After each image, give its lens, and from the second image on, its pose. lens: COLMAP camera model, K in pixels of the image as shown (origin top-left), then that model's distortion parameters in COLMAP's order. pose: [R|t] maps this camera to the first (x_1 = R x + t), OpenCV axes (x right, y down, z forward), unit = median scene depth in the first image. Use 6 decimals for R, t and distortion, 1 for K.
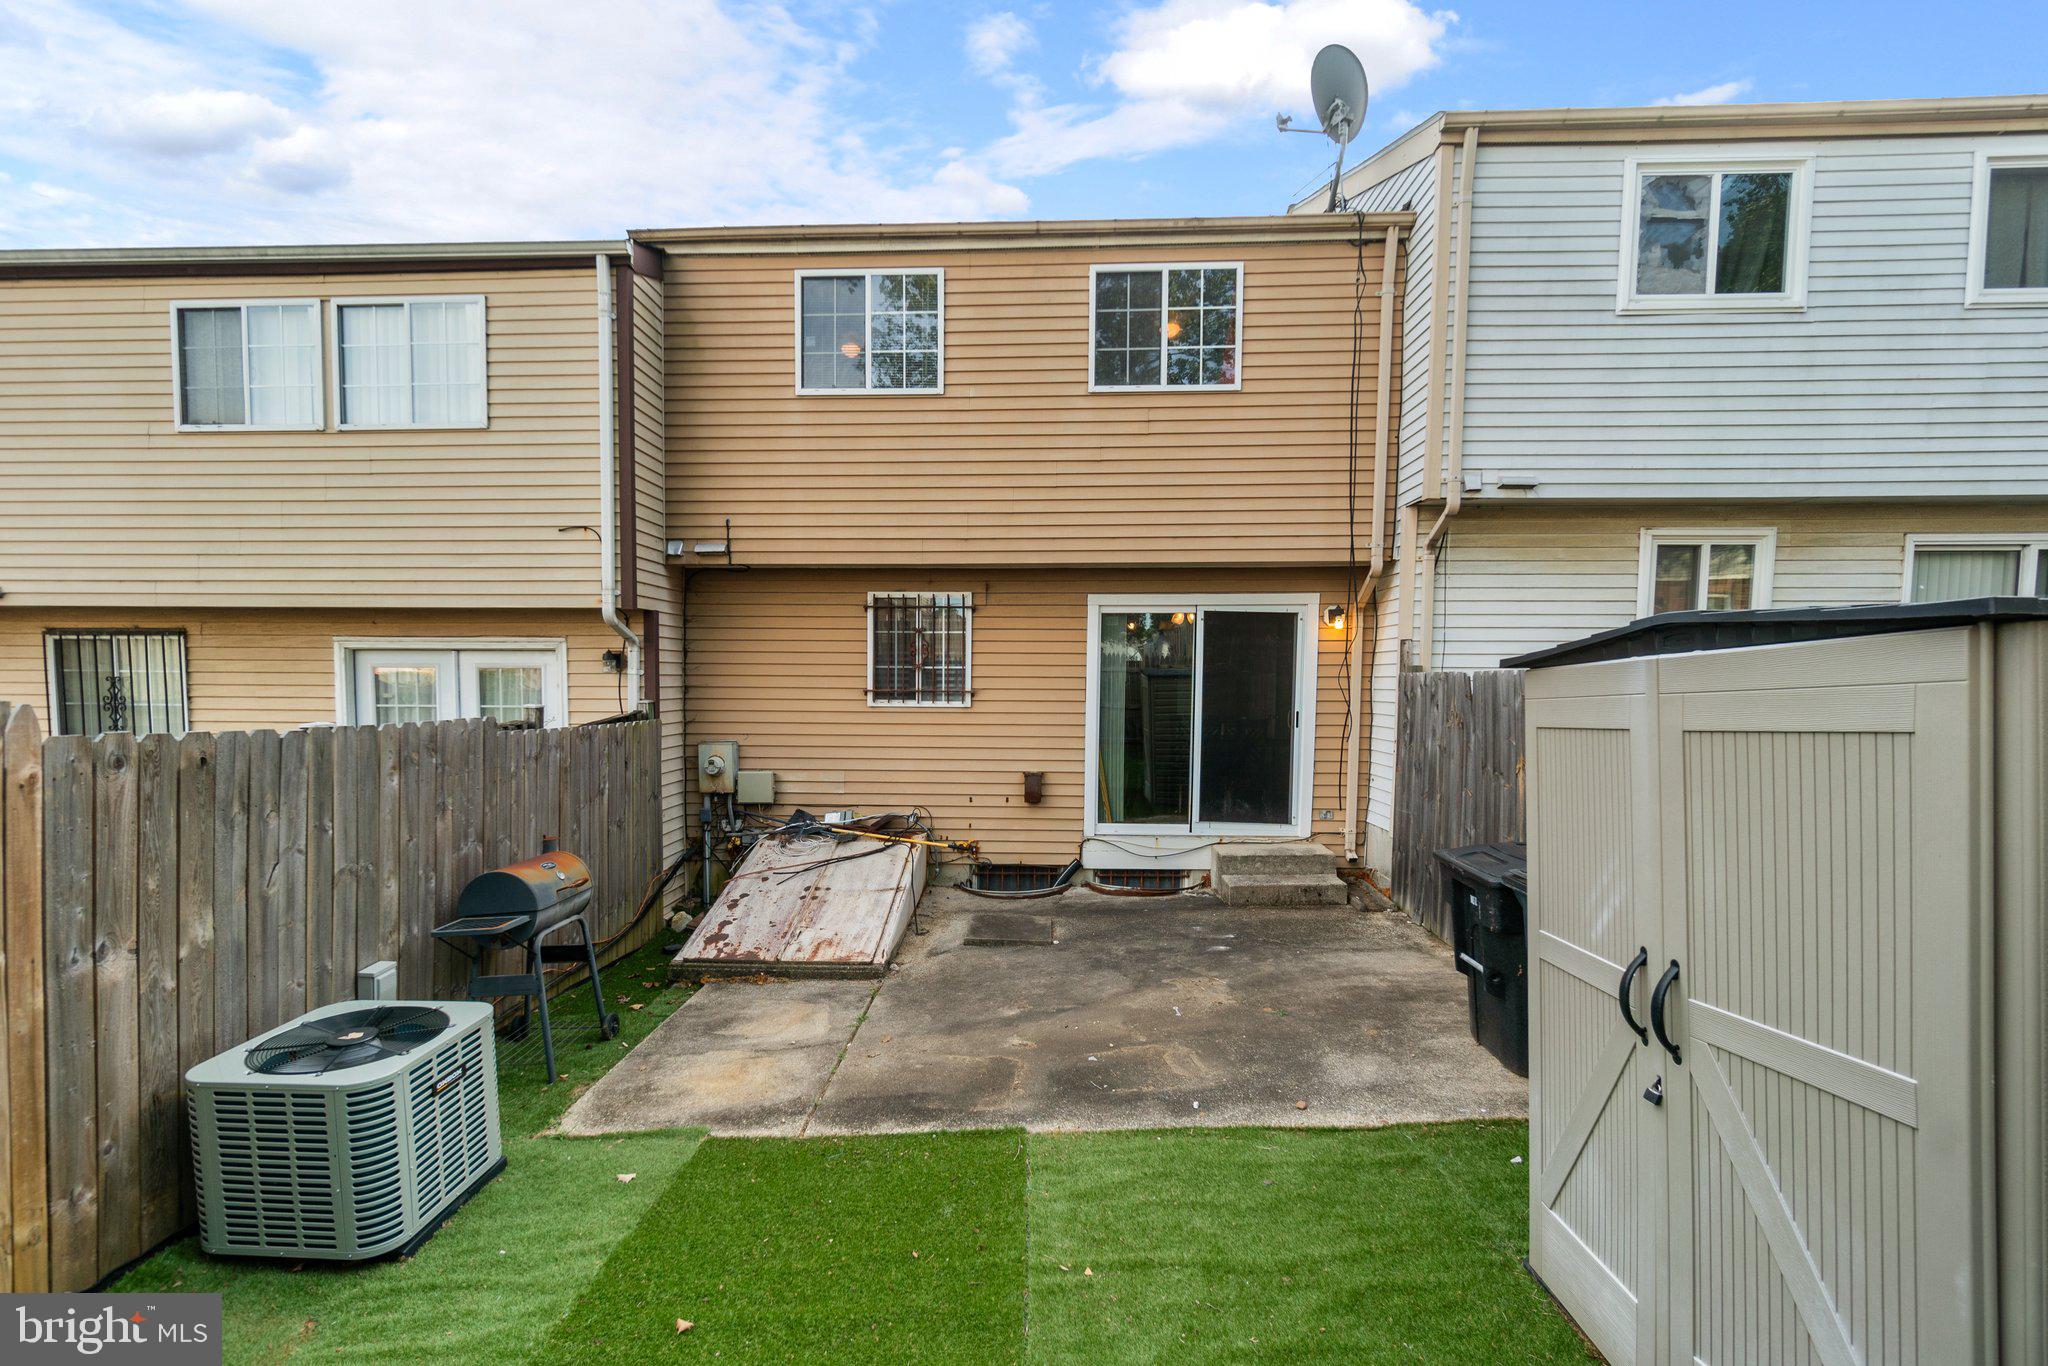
lens RADIAL K [[902.3, 0, 1014.0], [0, 902.3, 677.1], [0, 0, 1]] dist [-0.007450, 0.002234]
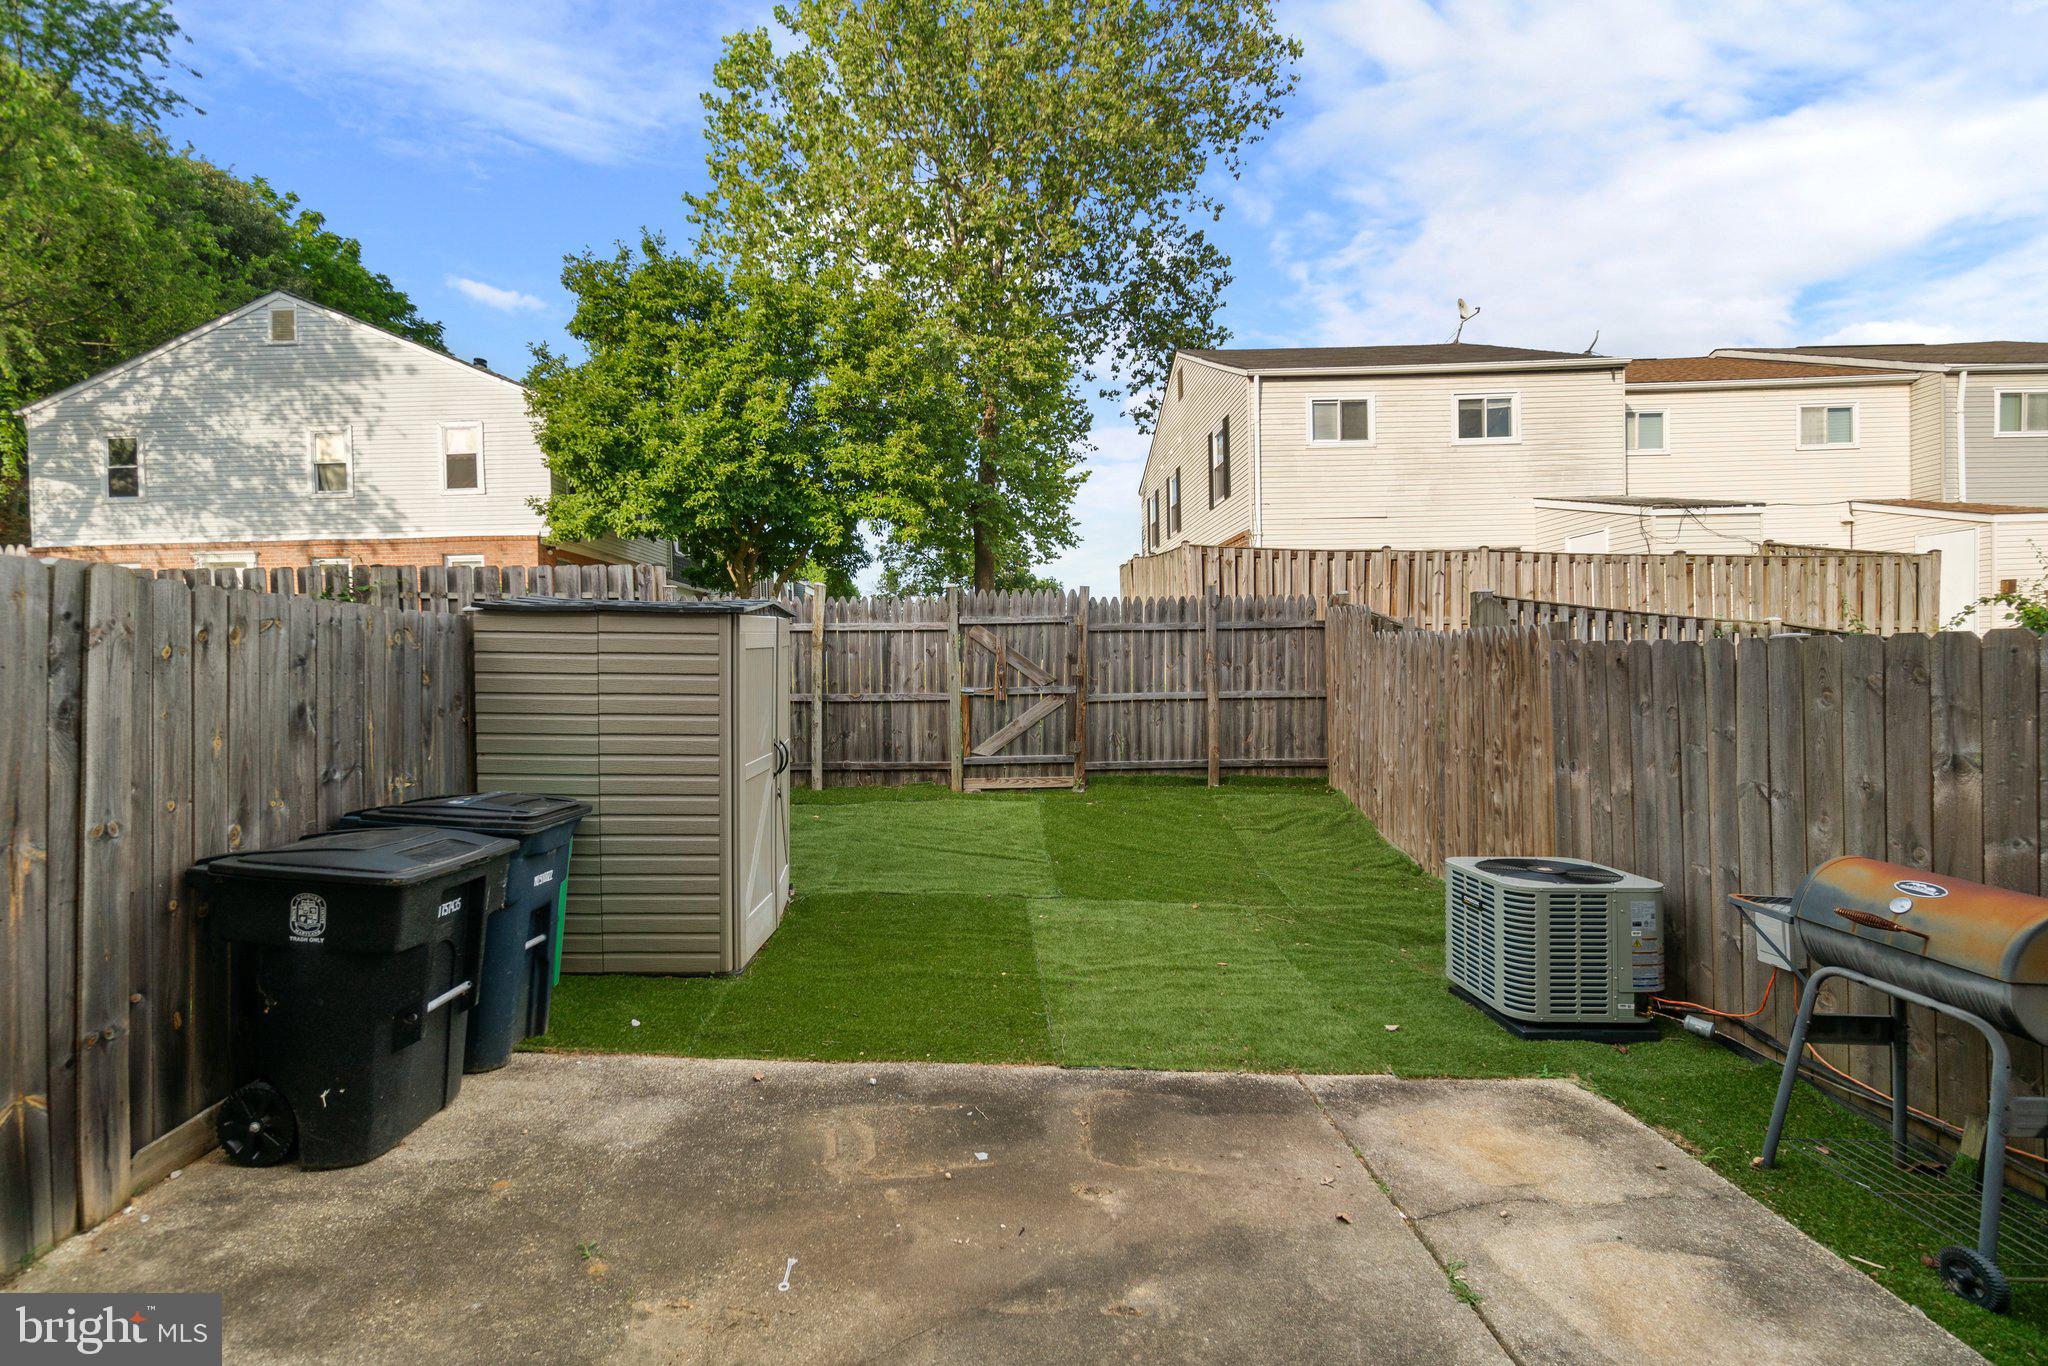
lens RADIAL K [[902.3, 0, 1006.1], [0, 902.3, 675.0], [0, 0, 1]] dist [-0.007450, 0.002234]
pose [[-0.998556, 0.014625, -0.051696, 0.104855], [0.014237, 0.999868, 0.007869, 0.067229], [0.051805, 0.007122, -0.998632, 1.778040]]
